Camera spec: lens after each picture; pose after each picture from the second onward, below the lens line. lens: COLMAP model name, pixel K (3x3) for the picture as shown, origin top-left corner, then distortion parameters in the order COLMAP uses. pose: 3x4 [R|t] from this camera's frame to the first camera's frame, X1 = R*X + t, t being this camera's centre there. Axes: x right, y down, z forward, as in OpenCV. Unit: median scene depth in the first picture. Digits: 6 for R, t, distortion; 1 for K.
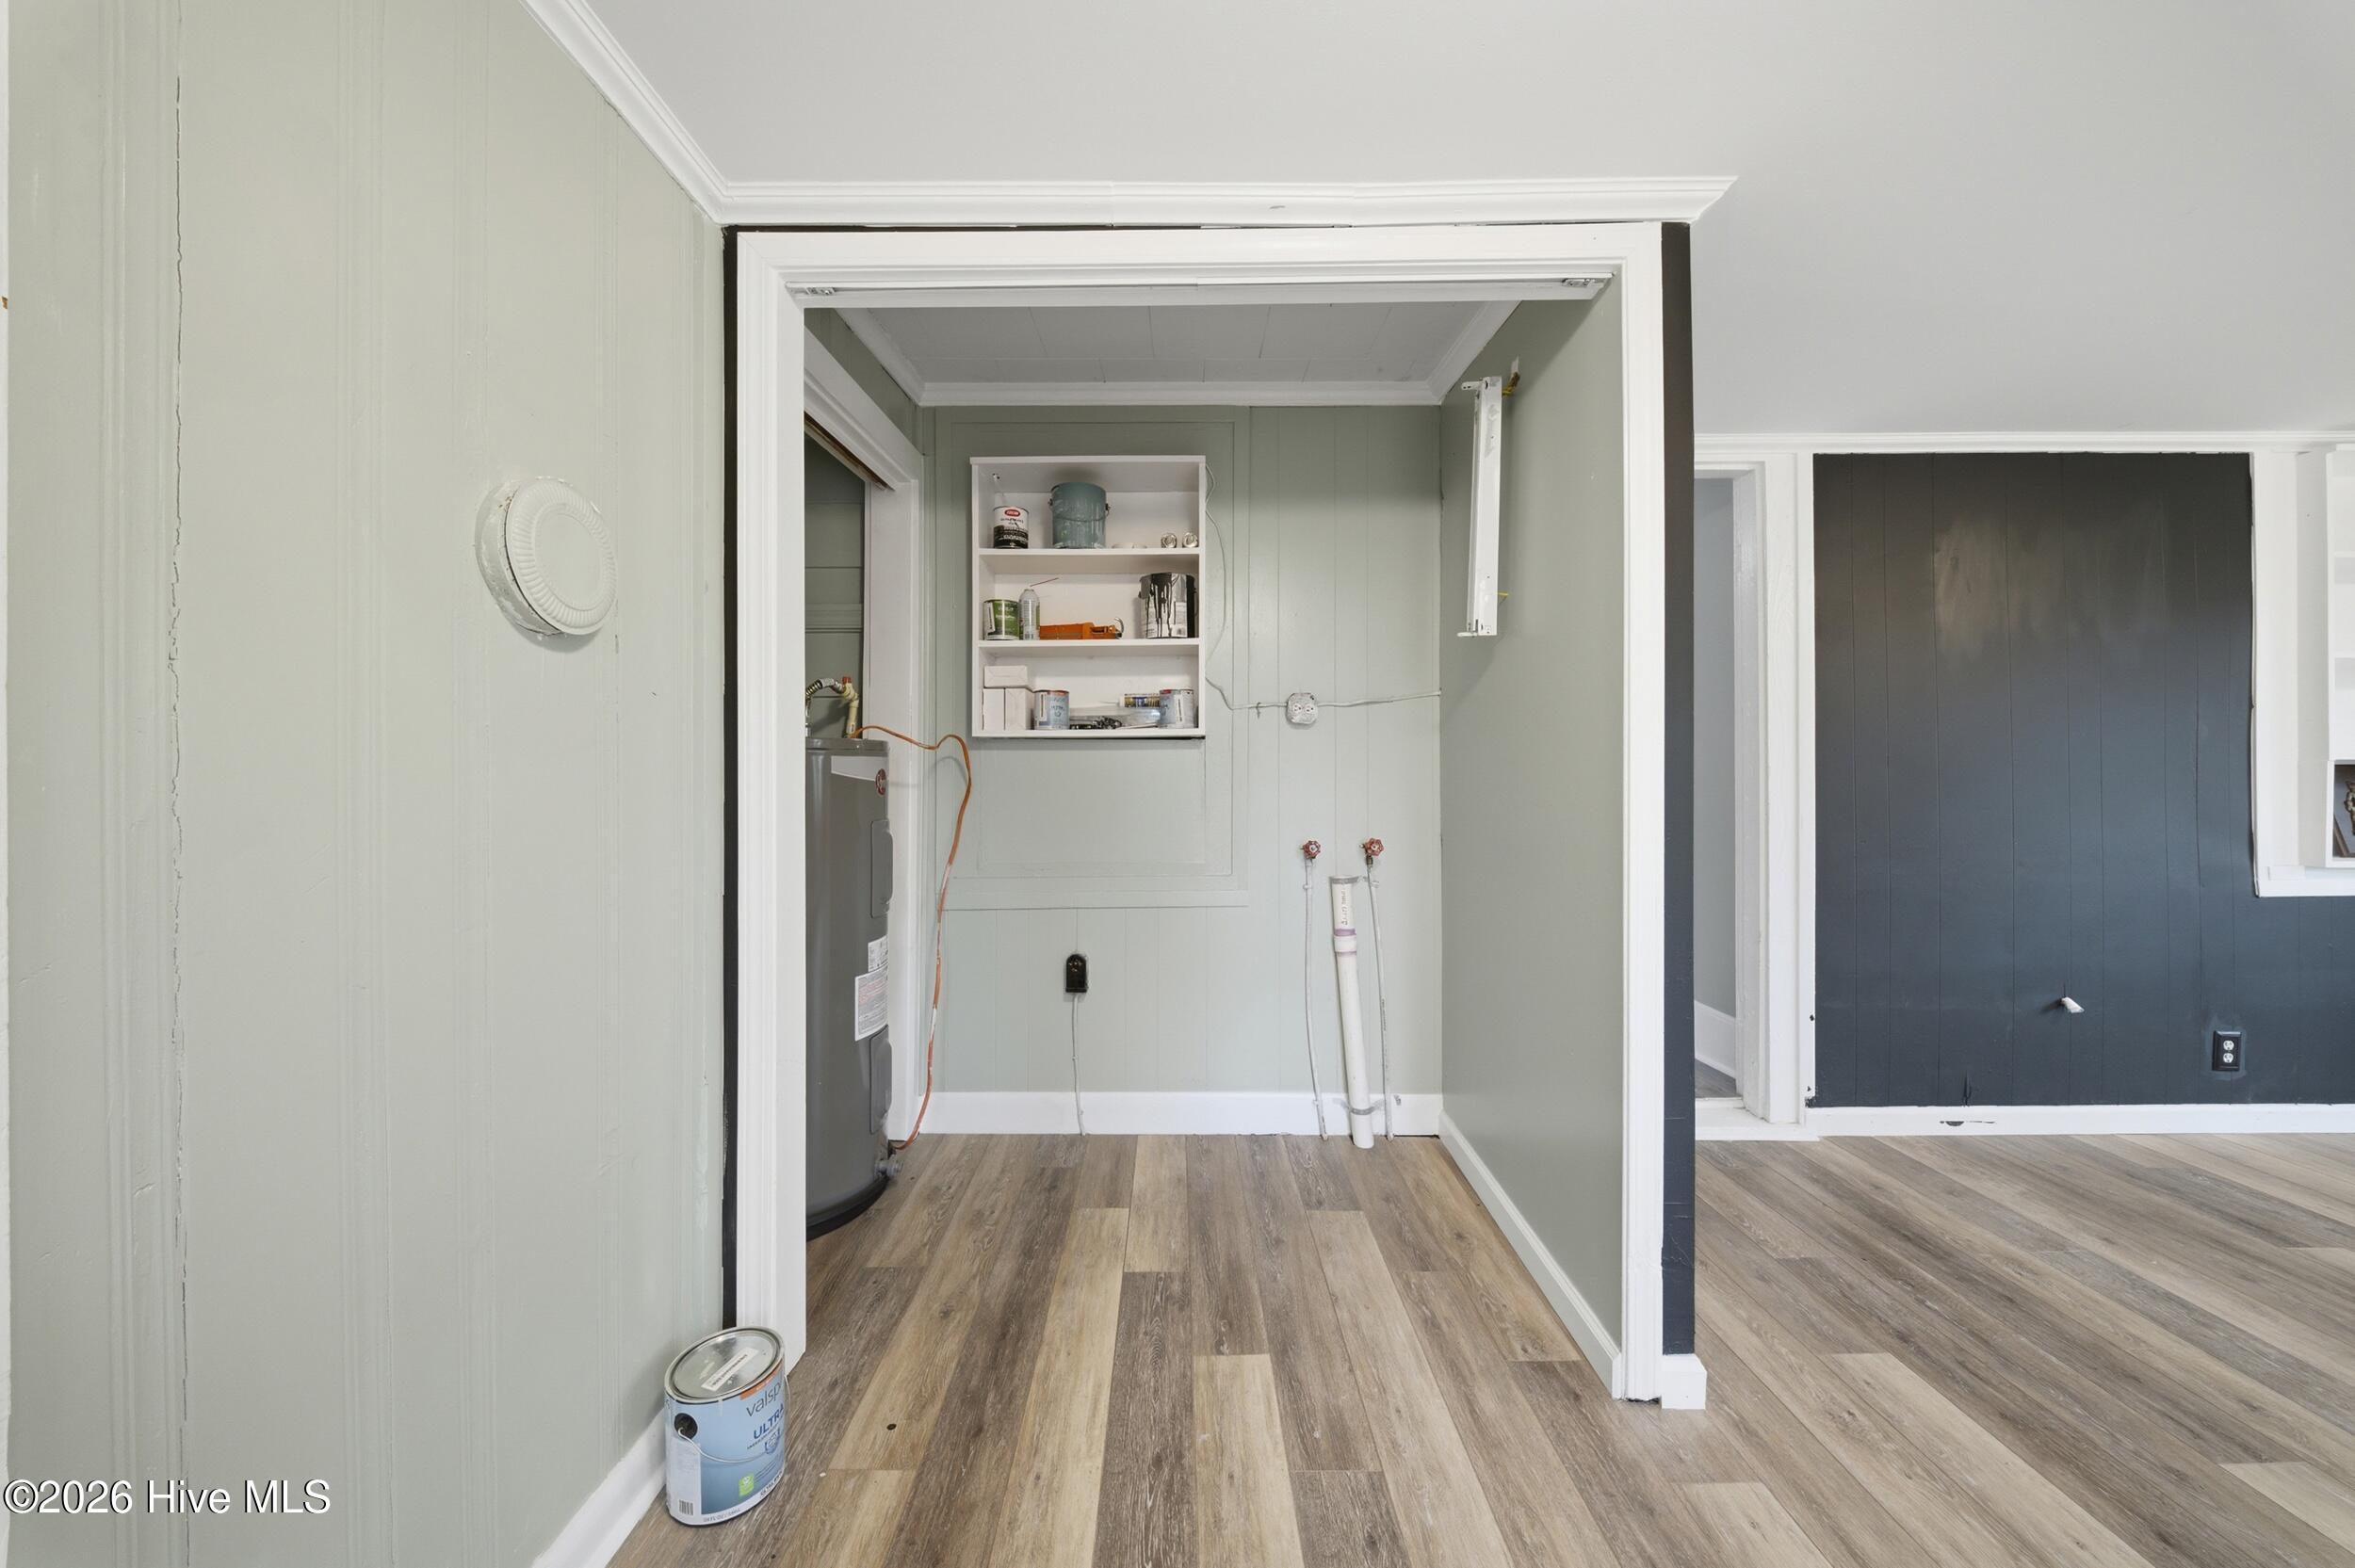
lens RADIAL K [[836.6, 0, 1177.5], [0, 836.6, 784.0], [0, 0, 1]] dist [-0.000376, 0.000002]
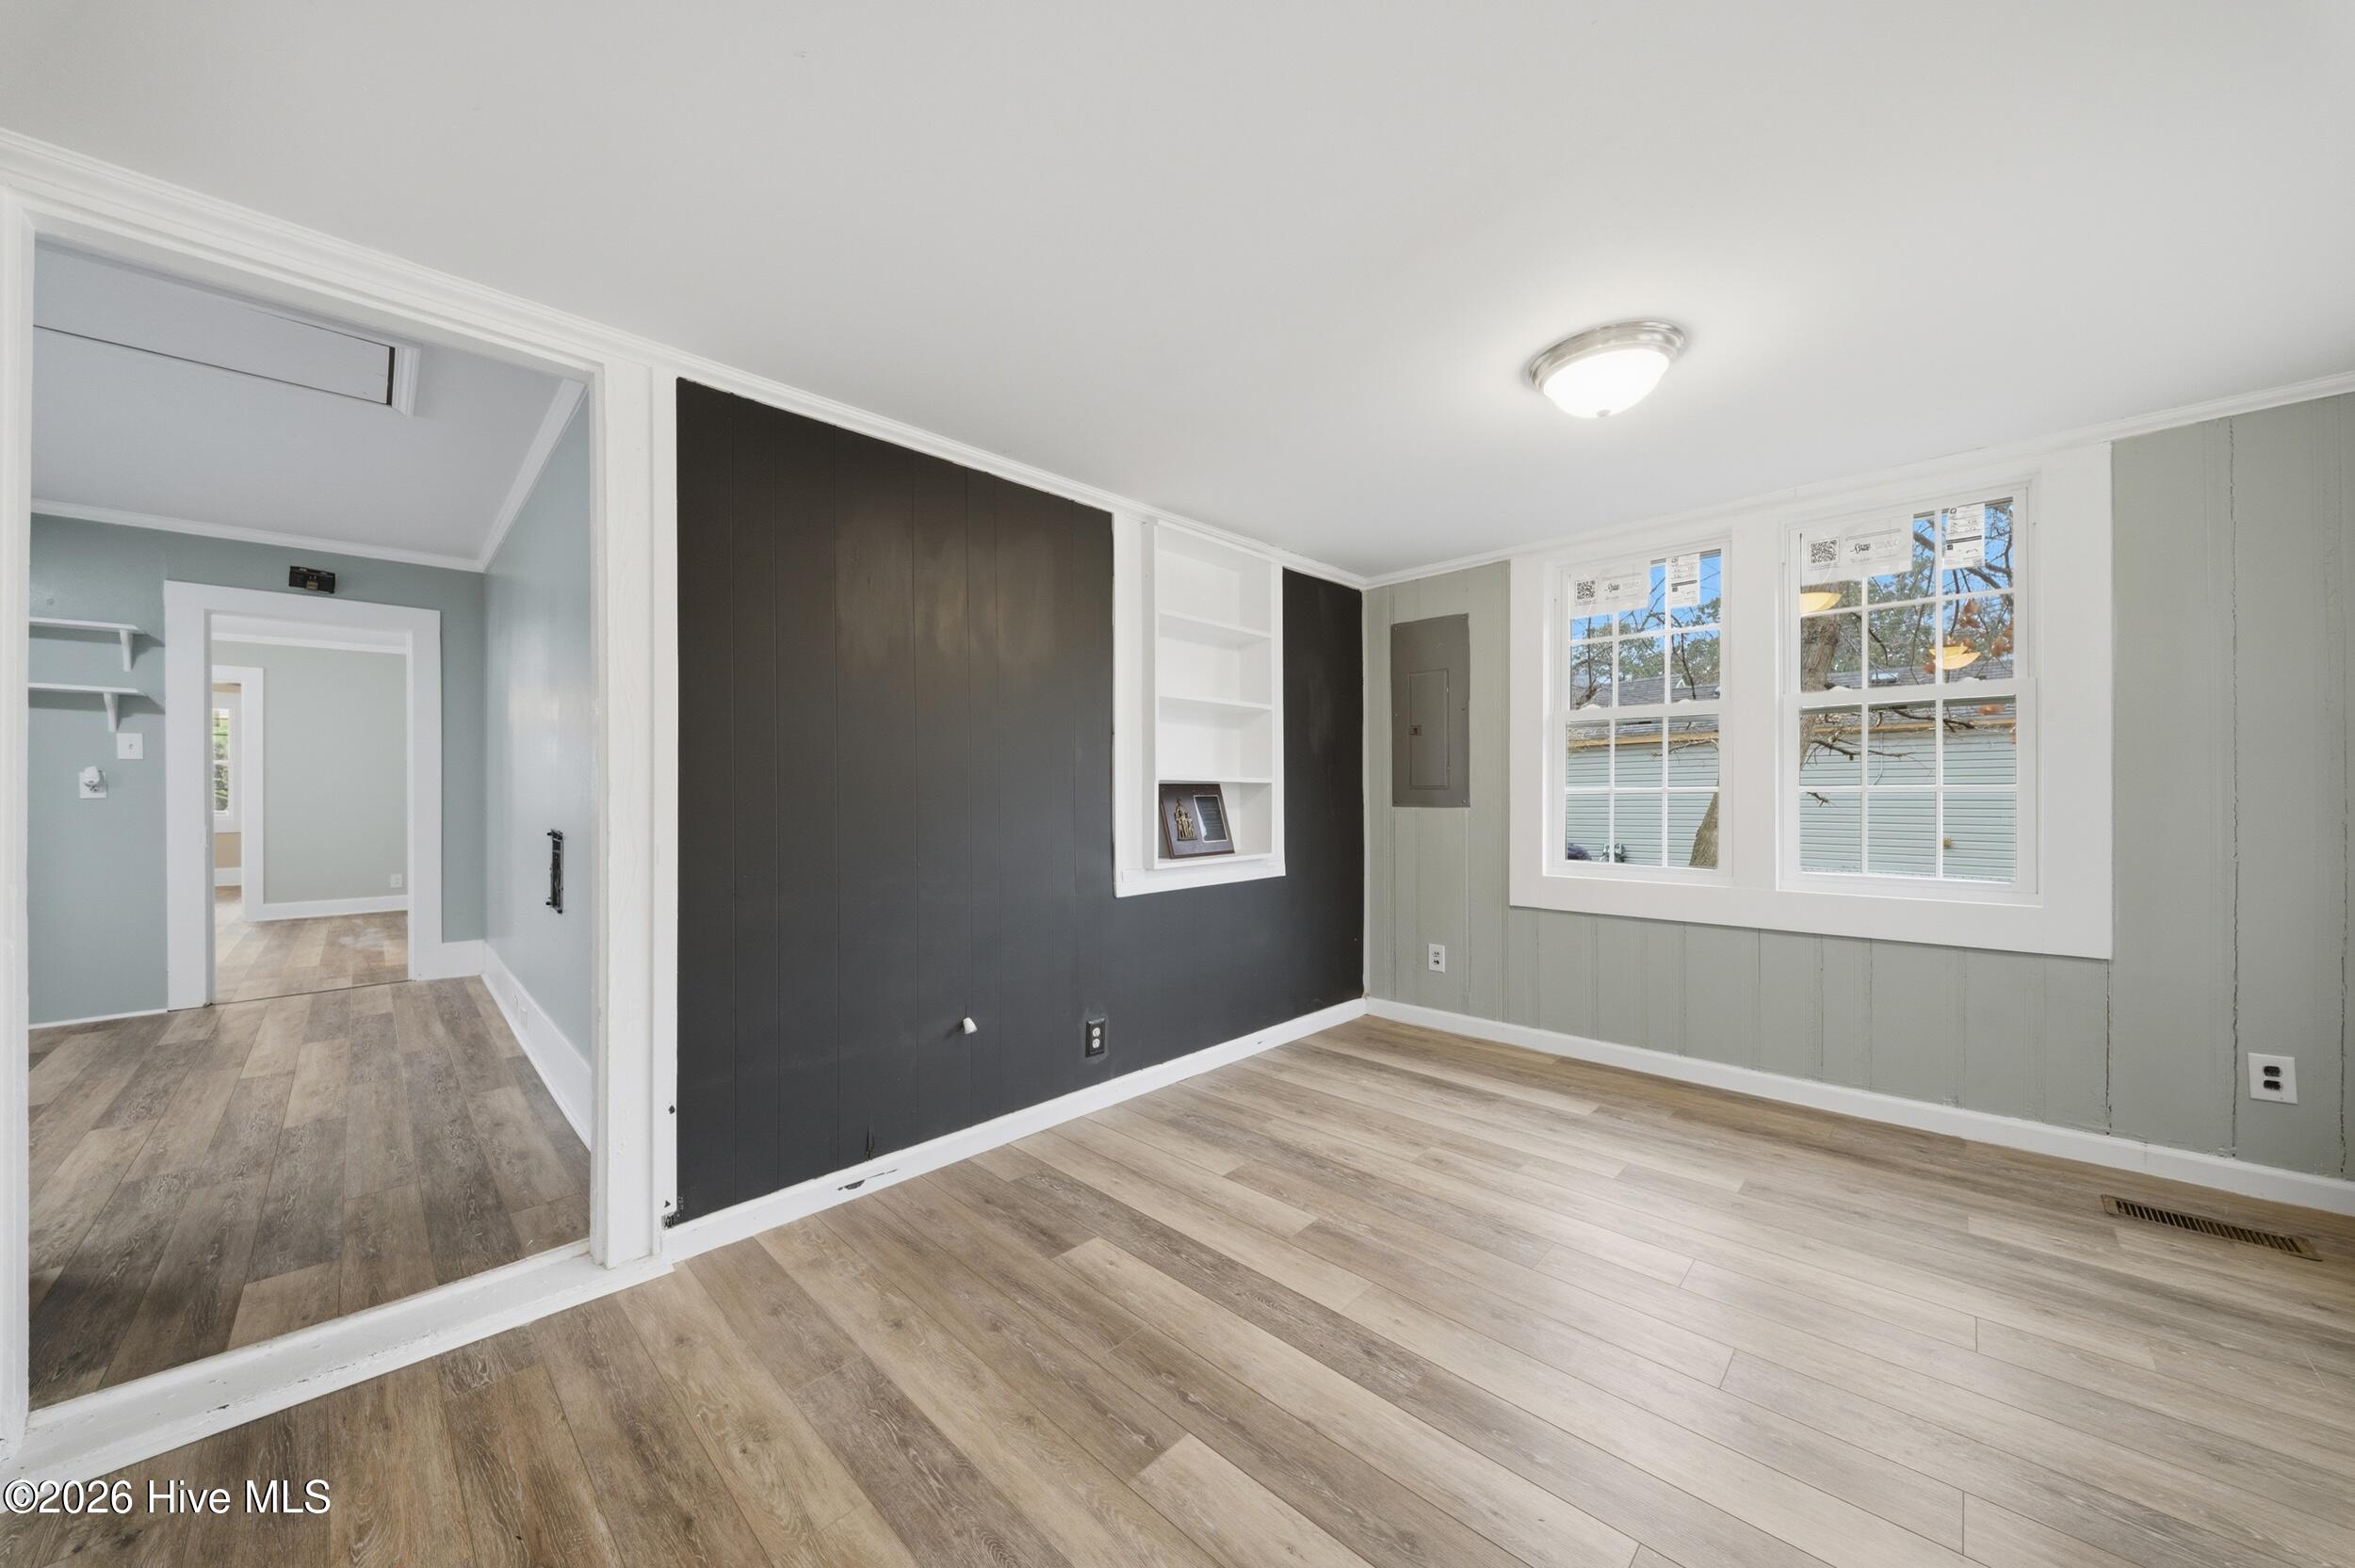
lens RADIAL K [[829.5, 0, 1161.5], [0, 829.5, 797.8], [0, 0, 1]] dist [-0.001056, -0.005070]
pose [[0.710461, -0.004741, 0.703720, 0.544140], [0.007003, 0.999975, -0.000333, -0.002028], [-0.703701, 0.005165, 0.710477, 0.145322]]
